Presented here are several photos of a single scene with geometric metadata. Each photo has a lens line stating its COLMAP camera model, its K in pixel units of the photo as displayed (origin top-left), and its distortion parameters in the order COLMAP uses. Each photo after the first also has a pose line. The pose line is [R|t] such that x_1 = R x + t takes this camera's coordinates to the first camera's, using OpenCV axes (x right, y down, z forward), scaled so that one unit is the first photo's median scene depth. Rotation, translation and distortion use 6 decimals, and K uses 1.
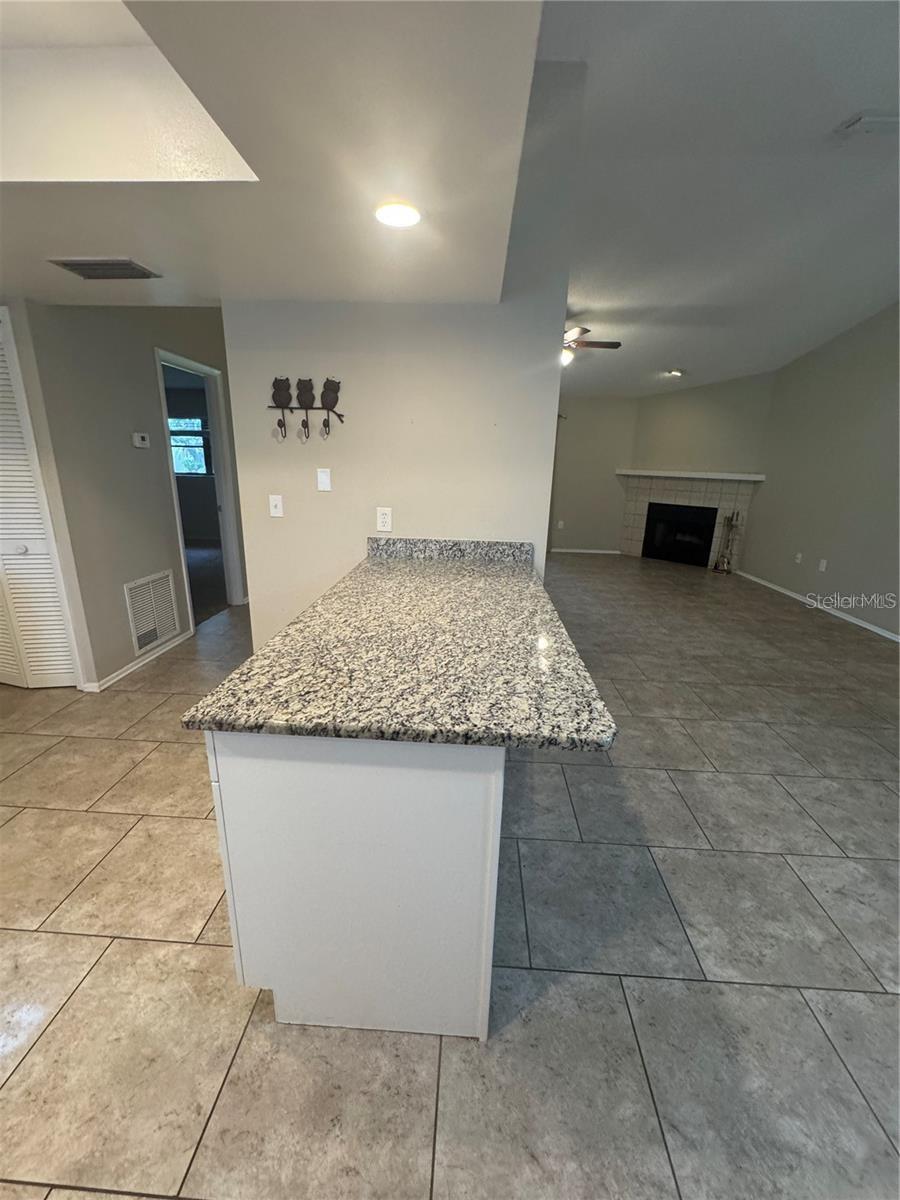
lens RADIAL K [[479.9, 0, 450.8], [0, 479.9, 600.7], [0, 0, 1]] dist [-0.003124, 0.000397]
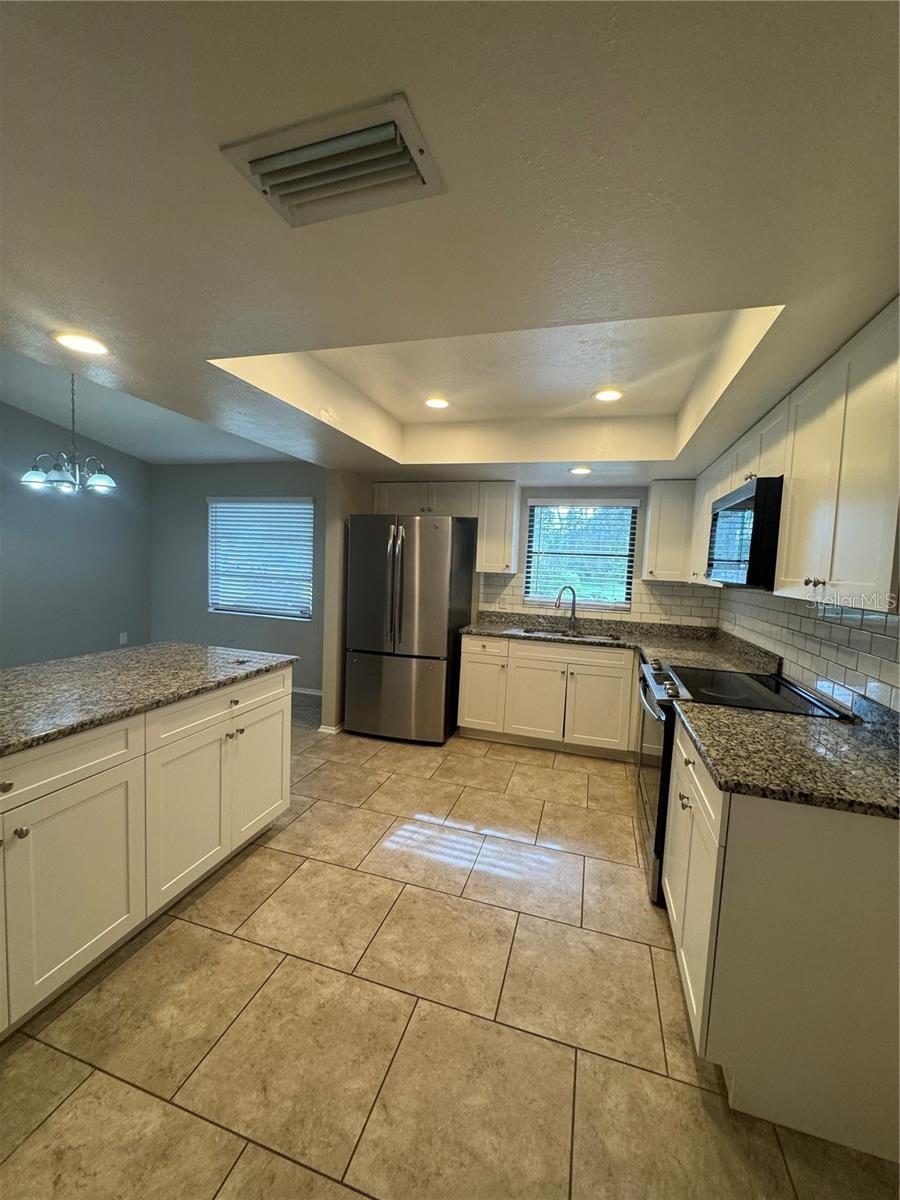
lens RADIAL K [[479.9, 0, 449.7], [0, 479.9, 599.0], [0, 0, 1]] dist [-0.003124, 0.000397]
pose [[-0.967820, -0.088613, 0.235525, -1.234517], [0.000151, 0.935744, 0.352681, -0.614357], [-0.251643, 0.341368, -0.905618, 1.945218]]
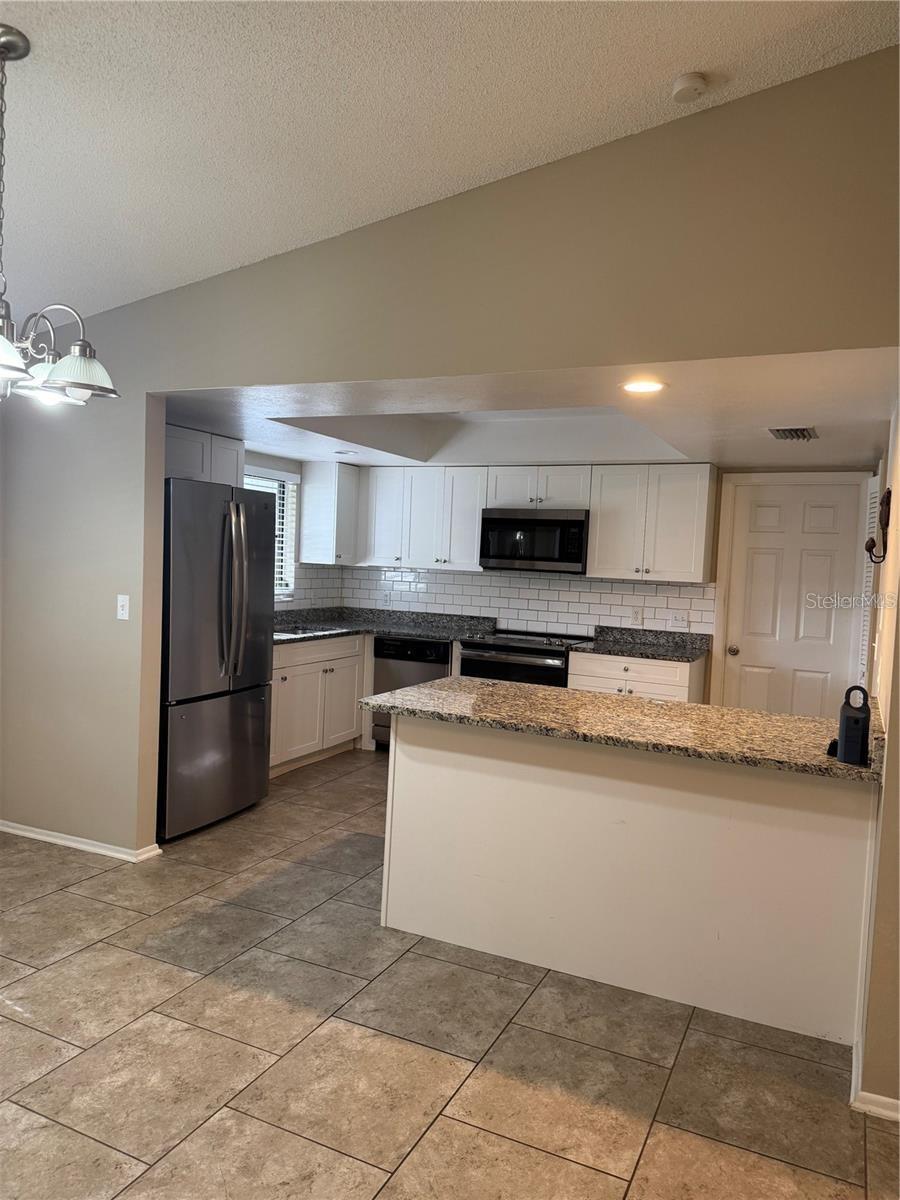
lens RADIAL K [[840.5, 0, 450.8], [0, 840.5, 589.3], [0, 0, 1]] dist [0.041536, -0.056756]
pose [[-0.379462, -0.005902, -0.925189, 2.050983], [-0.312750, 0.941934, 0.122264, -0.410814], [0.870745, 0.335747, -0.359273, 1.477460]]
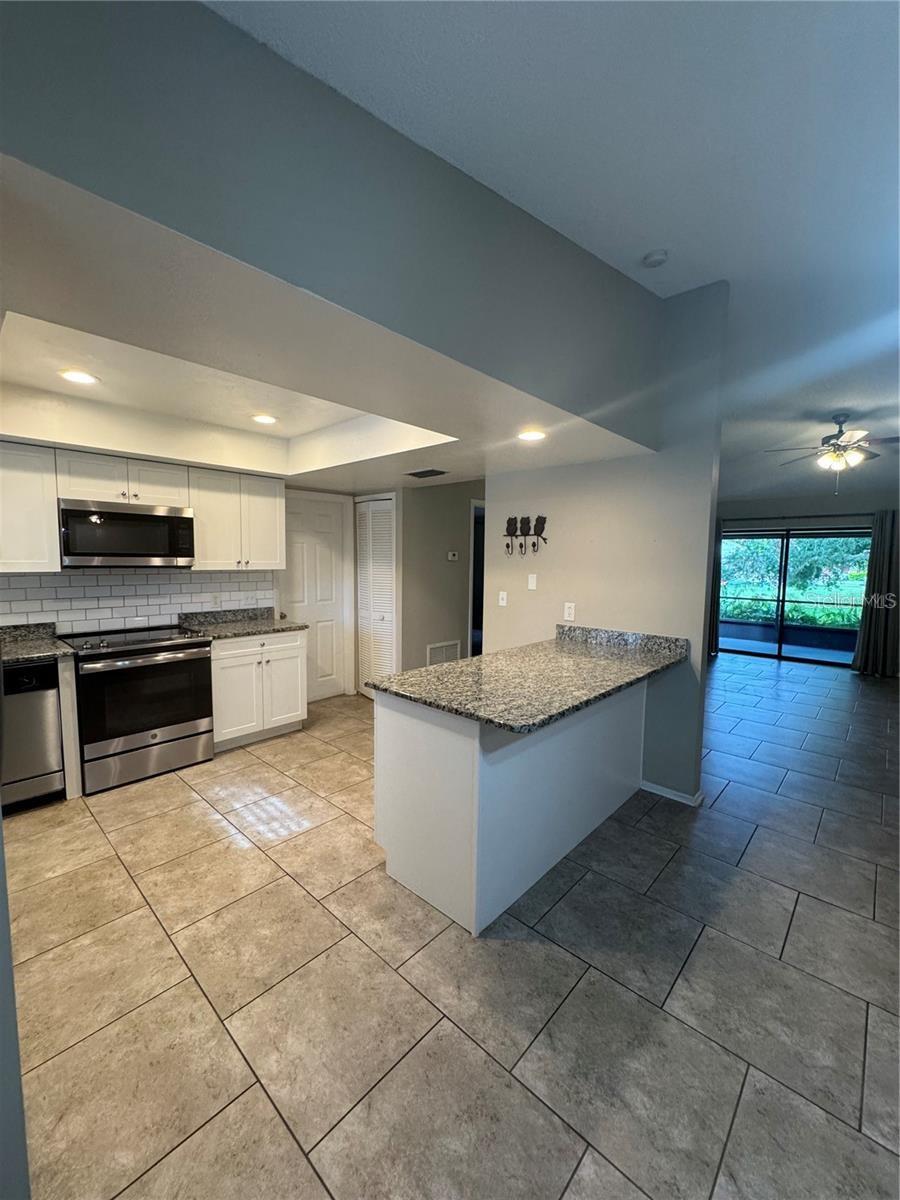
lens RADIAL K [[479.9, 0, 450.4], [0, 479.9, 602.1], [0, 0, 1]] dist [-0.003124, 0.000397]
pose [[0.769899, 0.041712, -0.636801, 0.769627], [-0.170996, 0.974857, -0.142881, 0.086164], [0.614829, 0.218894, 0.757674, -0.363590]]
